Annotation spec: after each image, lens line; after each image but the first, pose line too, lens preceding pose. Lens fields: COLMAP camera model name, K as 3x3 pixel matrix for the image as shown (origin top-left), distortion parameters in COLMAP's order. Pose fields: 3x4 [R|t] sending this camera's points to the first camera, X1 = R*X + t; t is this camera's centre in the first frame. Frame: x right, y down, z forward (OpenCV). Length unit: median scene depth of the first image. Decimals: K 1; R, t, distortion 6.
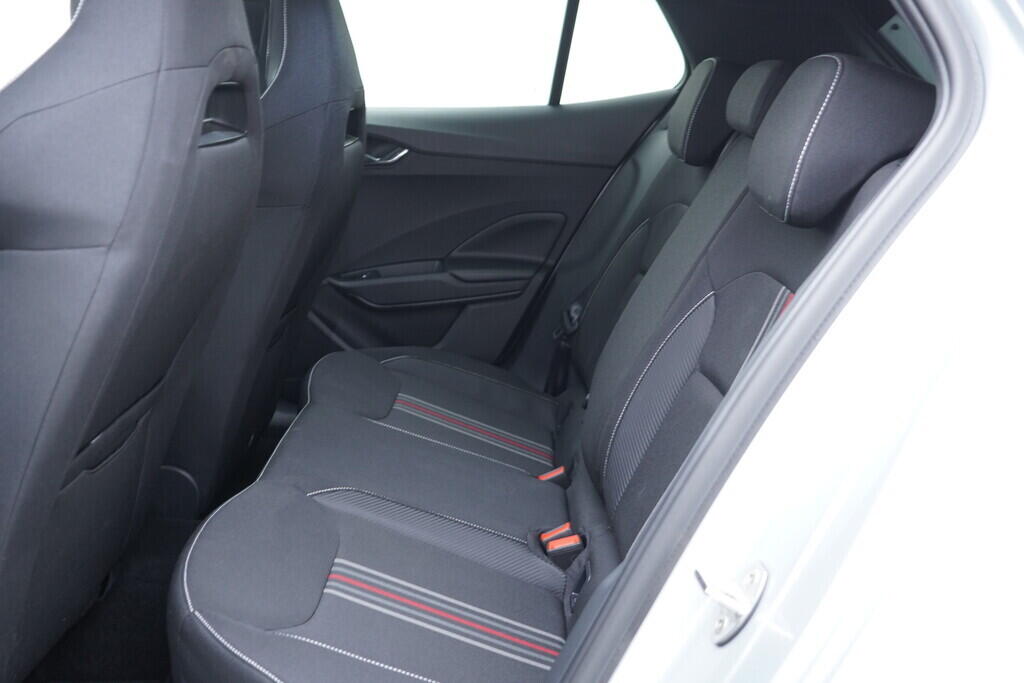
lens RADIAL K [[1055.3, 0, 512.0], [0, 1055.3, 341.5], [0, 0, 1]] dist [0.005359, 0.010031]
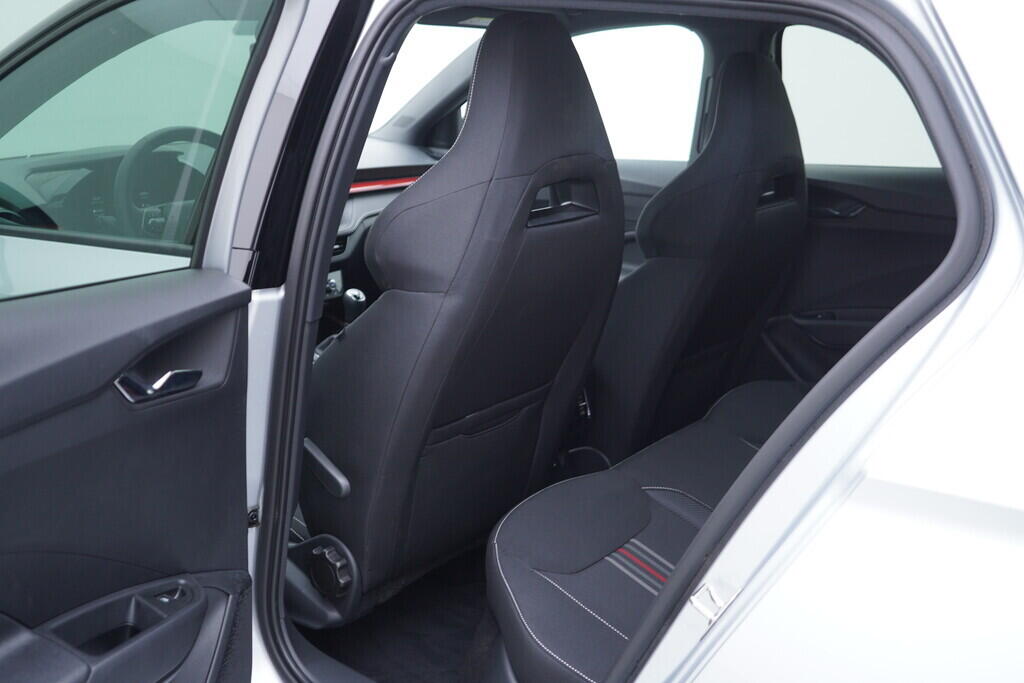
lens RADIAL K [[1055.3, 0, 512.0], [0, 1055.3, 341.5], [0, 0, 1]] dist [0.005359, 0.010031]
pose [[0.799445, 0.125099, -0.587570, 0.561161], [-0.126906, 0.991173, 0.038361, -0.081970], [0.587182, 0.043899, 0.808264, -0.181048]]
